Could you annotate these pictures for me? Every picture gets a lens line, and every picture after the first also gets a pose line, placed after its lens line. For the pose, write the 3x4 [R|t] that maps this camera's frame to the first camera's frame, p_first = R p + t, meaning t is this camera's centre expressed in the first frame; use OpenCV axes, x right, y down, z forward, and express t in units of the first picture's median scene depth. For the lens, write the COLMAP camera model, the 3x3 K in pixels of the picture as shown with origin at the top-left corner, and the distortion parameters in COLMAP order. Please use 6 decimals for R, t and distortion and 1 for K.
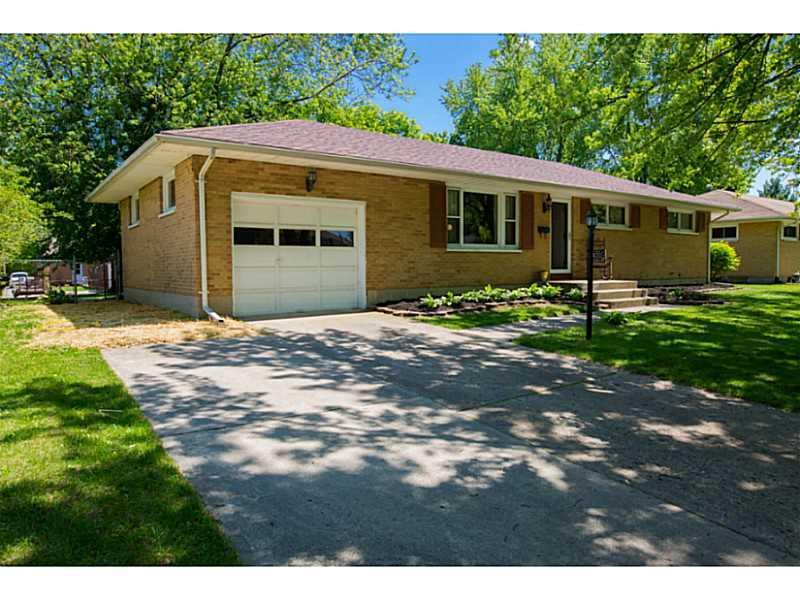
lens RADIAL K [[541.1, 0, 400.0], [0, 541.1, 300.0], [0, 0, 1]] dist [-0.025225, 0.005437]
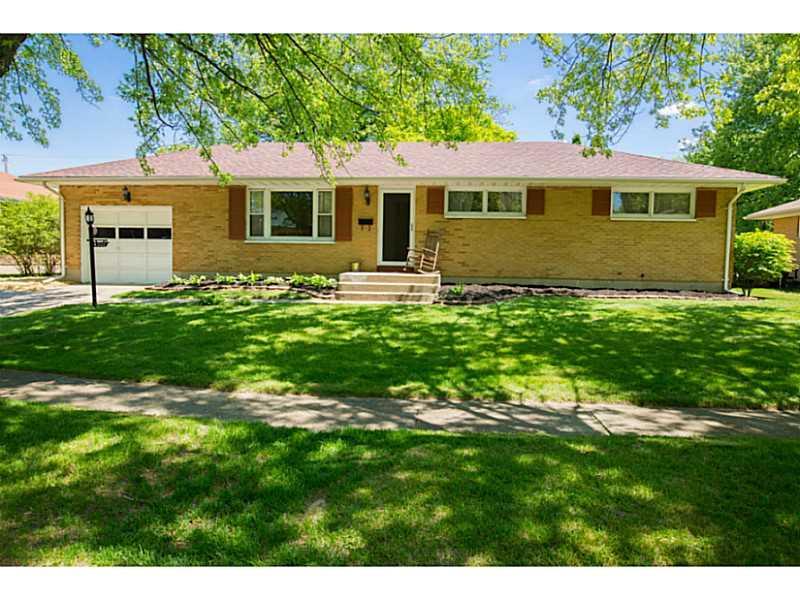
lens RADIAL K [[541.1, 0, 400.0], [0, 541.1, 300.0], [0, 0, 1]] dist [-0.025225, 0.005437]
pose [[0.750755, 0.045316, -0.659025, 1.139452], [-0.068878, 0.997576, -0.009870, 0.025911], [0.656980, 0.052802, 0.752056, 0.326232]]
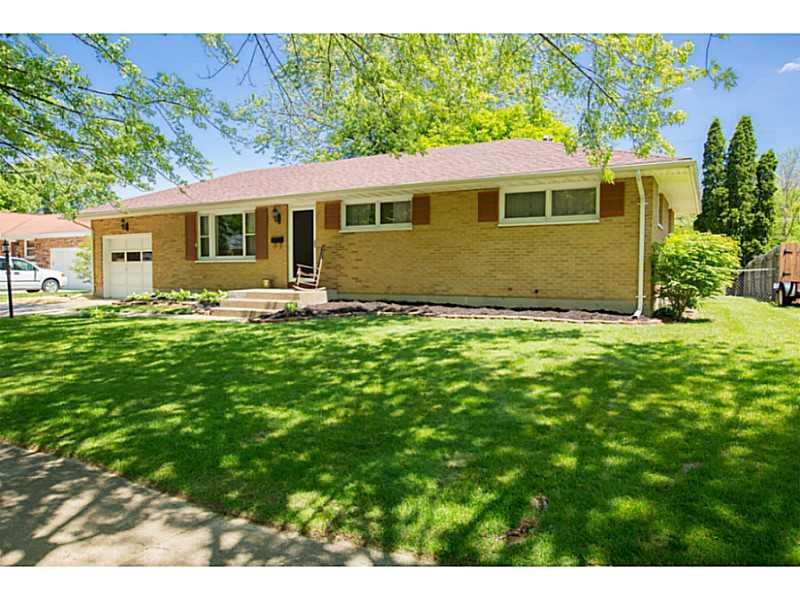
lens RADIAL K [[541.1, 0, 400.0], [0, 541.1, 300.0], [0, 0, 1]] dist [-0.025225, 0.005437]
pose [[0.419922, 0.046987, -0.906343, 1.521475], [-0.069363, 0.997400, 0.019571, -0.057897], [0.904906, 0.054648, 0.422089, 0.893691]]
